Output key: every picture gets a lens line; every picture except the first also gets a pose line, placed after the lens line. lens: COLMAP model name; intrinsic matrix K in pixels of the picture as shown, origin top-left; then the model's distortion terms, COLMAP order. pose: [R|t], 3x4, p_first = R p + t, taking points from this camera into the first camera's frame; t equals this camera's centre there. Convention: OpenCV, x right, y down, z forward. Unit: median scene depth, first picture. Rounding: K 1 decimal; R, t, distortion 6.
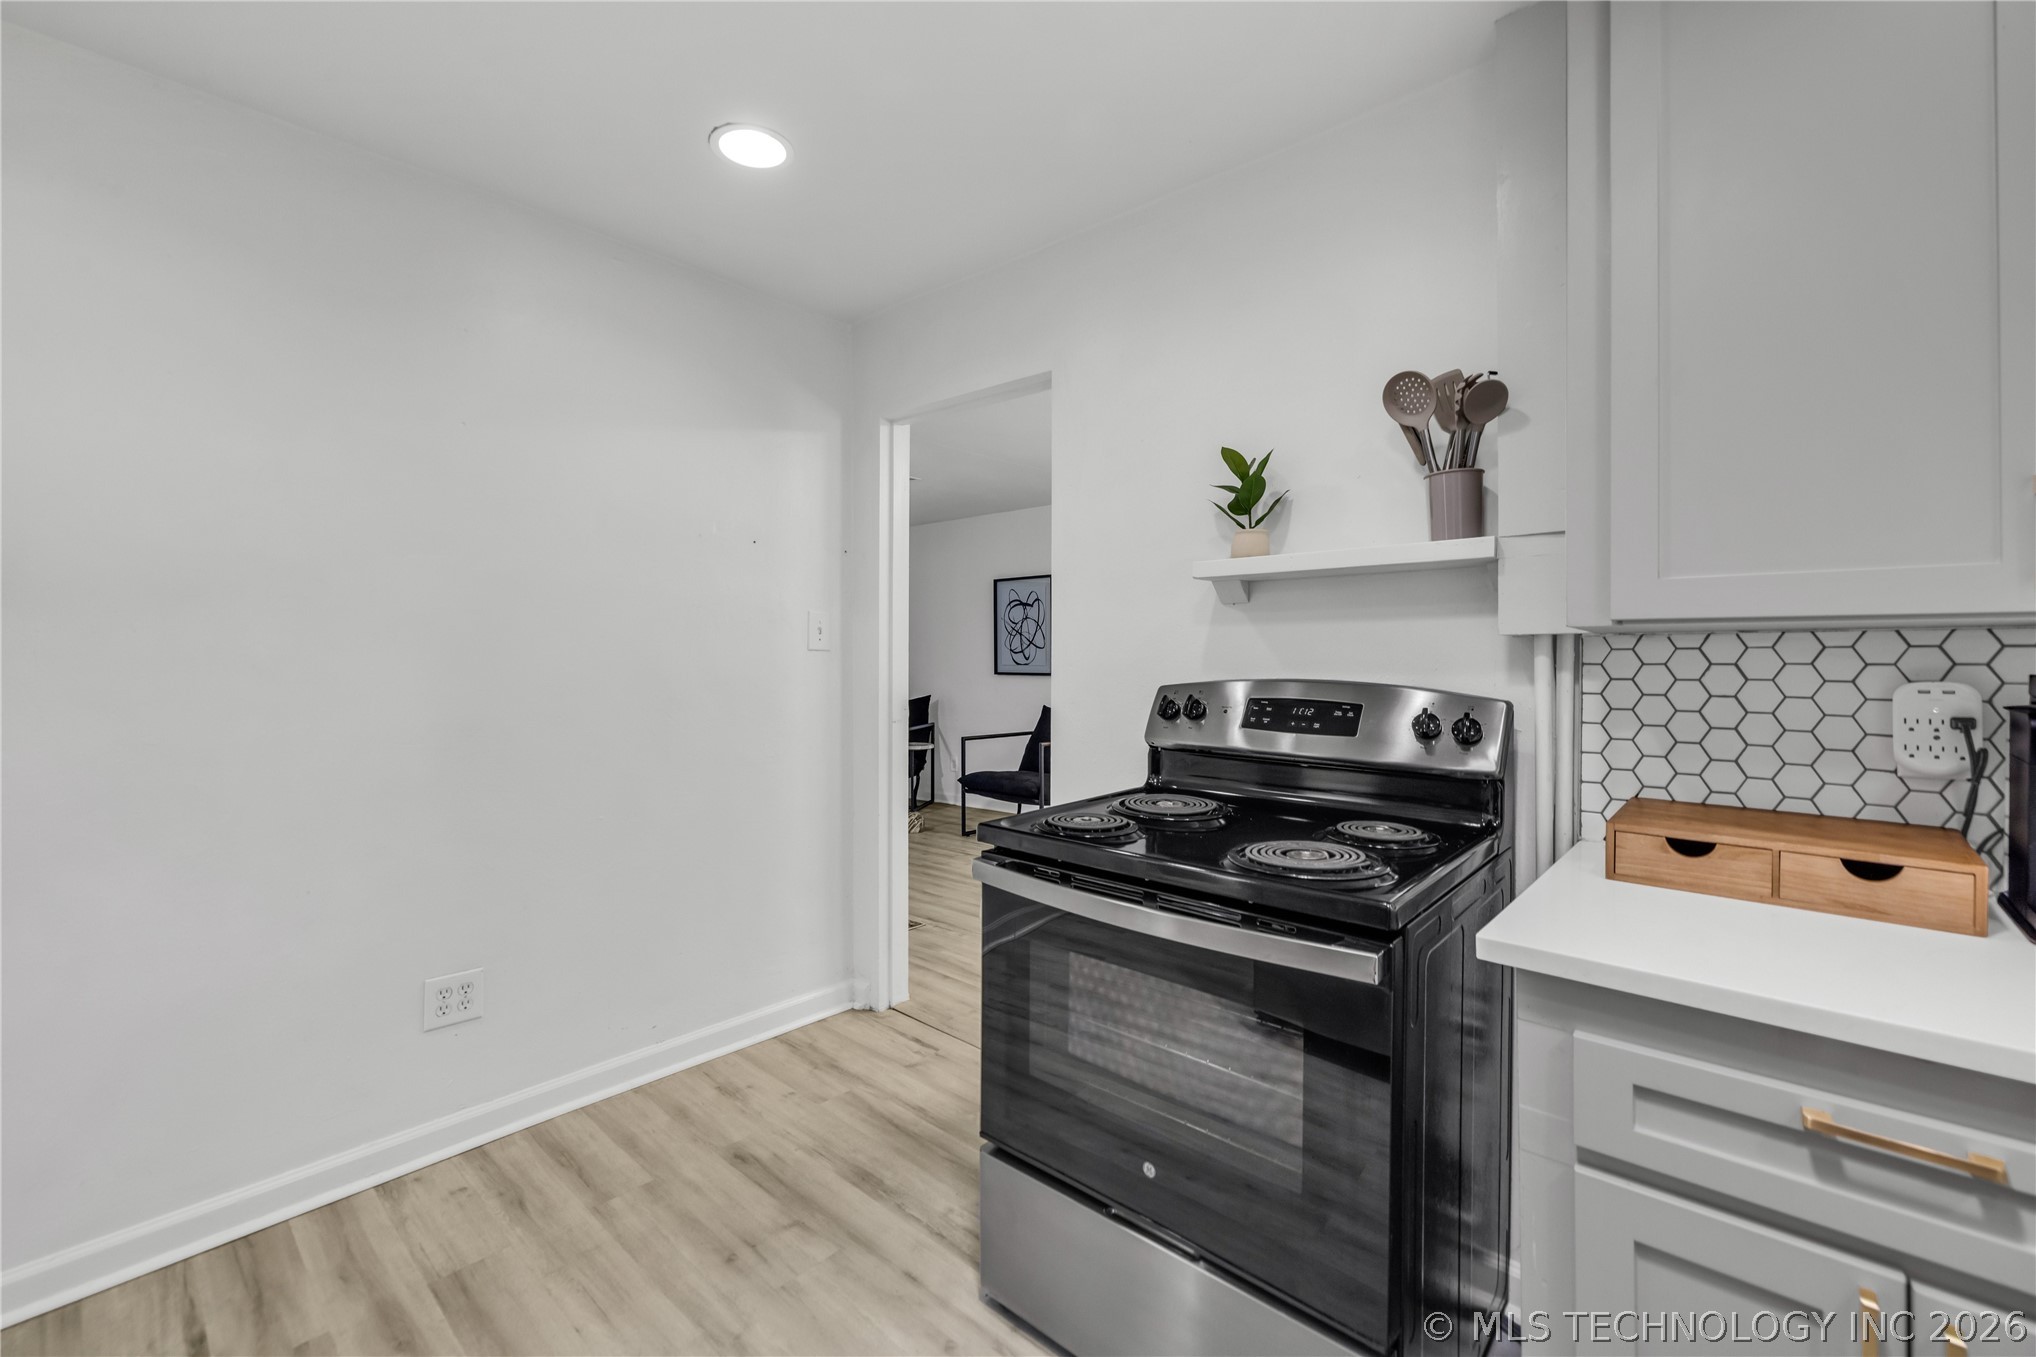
lens RADIAL K [[854.2, 0, 1014.6], [0, 854.2, 638.0], [0, 0, 1]] dist [-0.003170, -0.000063]
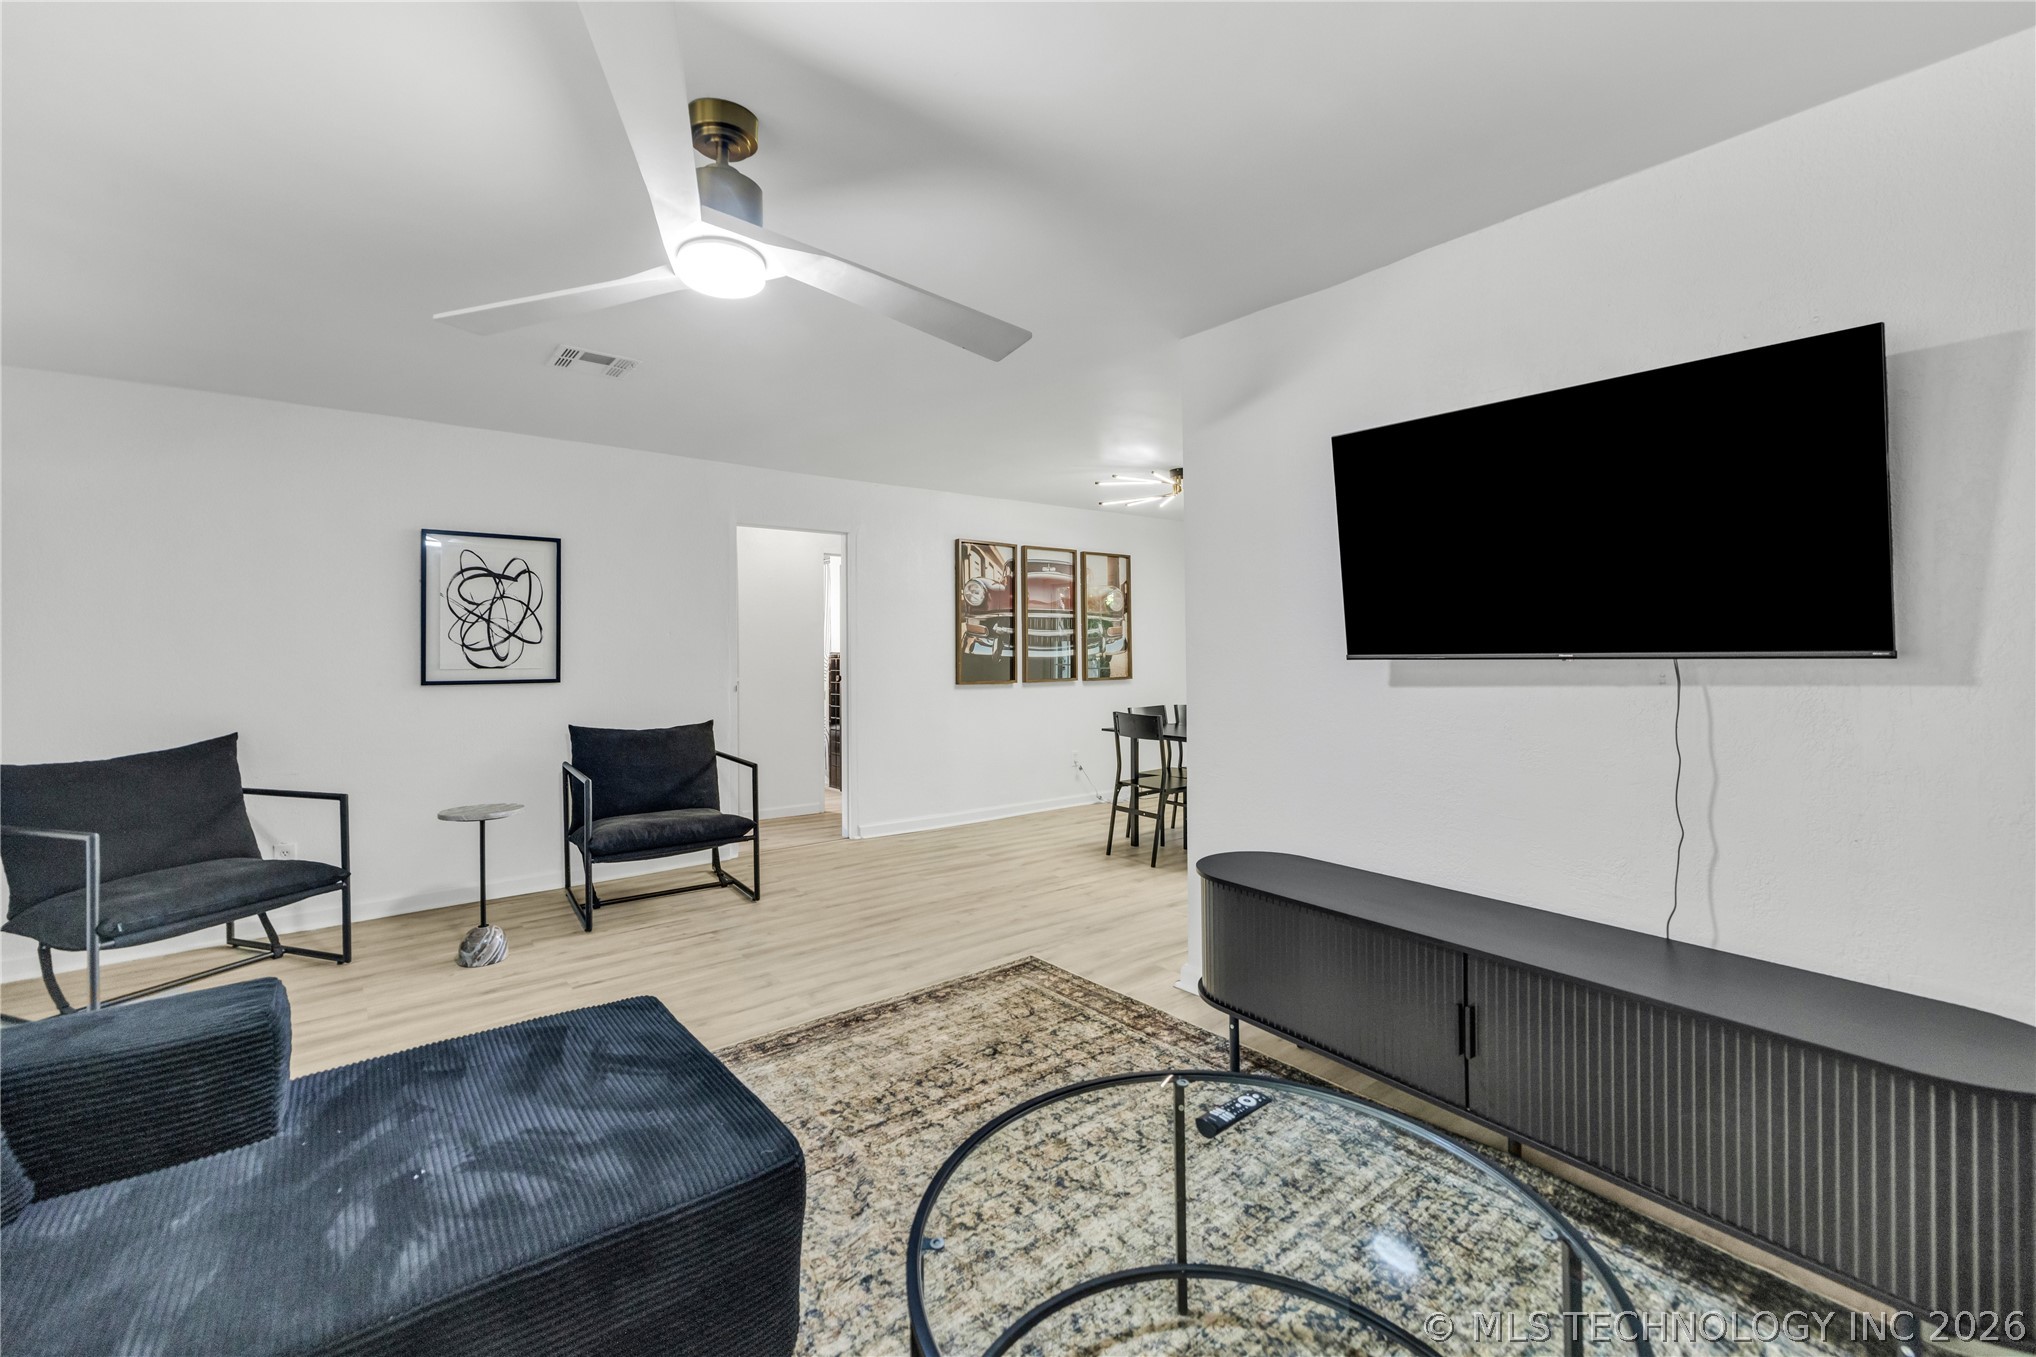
lens RADIAL K [[861.0, 0, 1018.6], [0, 861.0, 654.9], [0, 0, 1]] dist [-0.000756, 0.000352]
pose [[0.152389, -0.002735, 0.988317, -0.585302], [-0.016828, 0.999844, 0.005361, 0.010811], [-0.988177, -0.017448, 0.152319, 0.513107]]
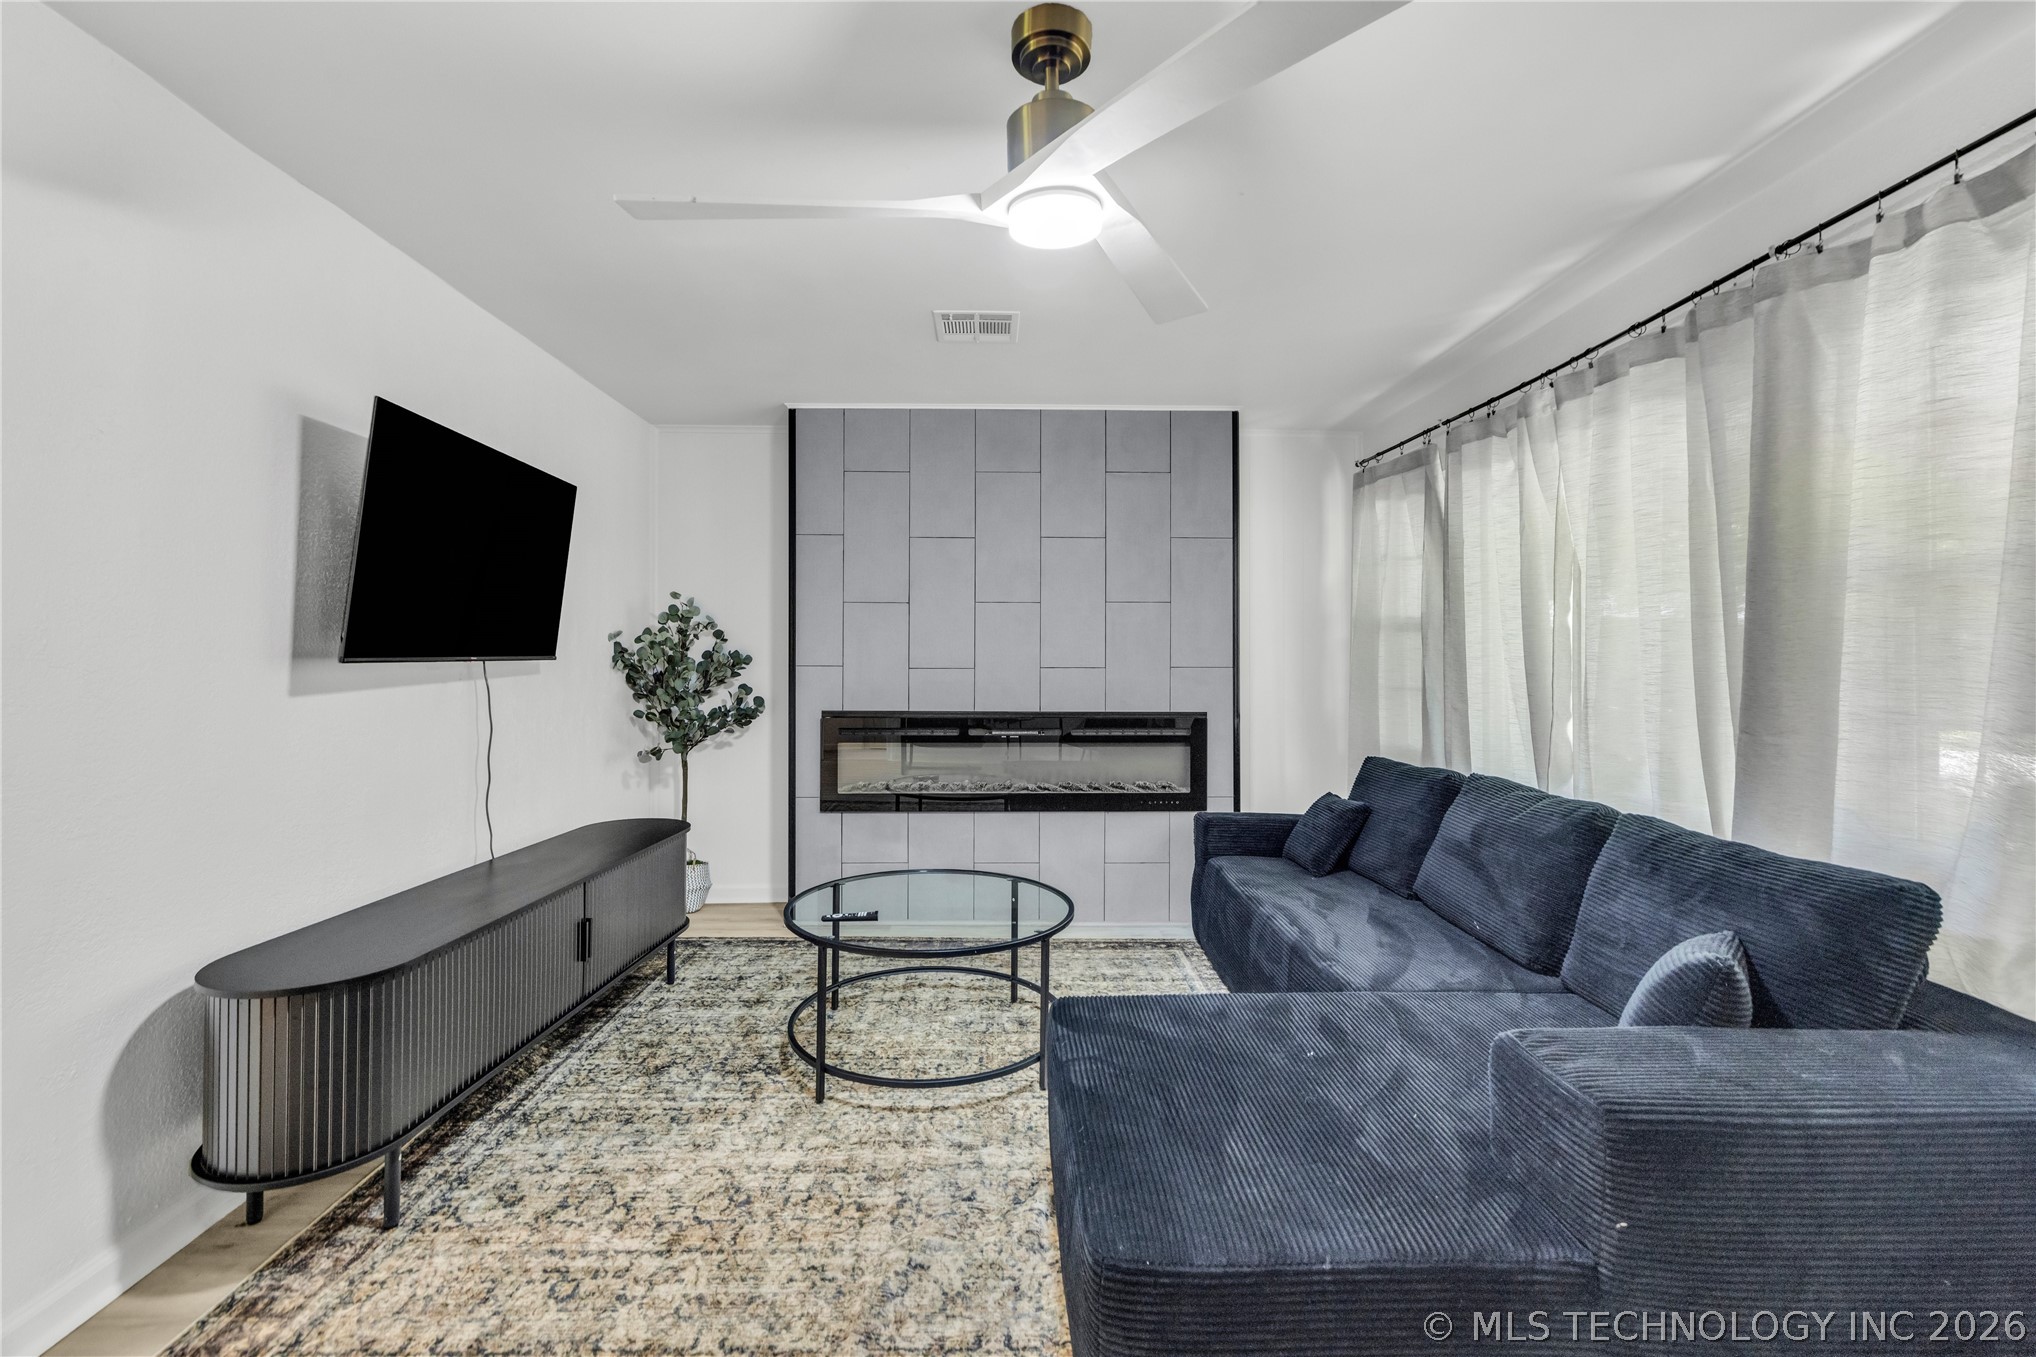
lens RADIAL K [[861.0, 0, 1018.6], [0, 861.0, 654.9], [0, 0, 1]] dist [-0.000756, 0.000352]
pose [[-0.717435, -0.004523, -0.696611, -0.150766], [0.012302, 0.999741, -0.019161, 0.018191], [0.696517, -0.022316, -0.717193, 0.817585]]
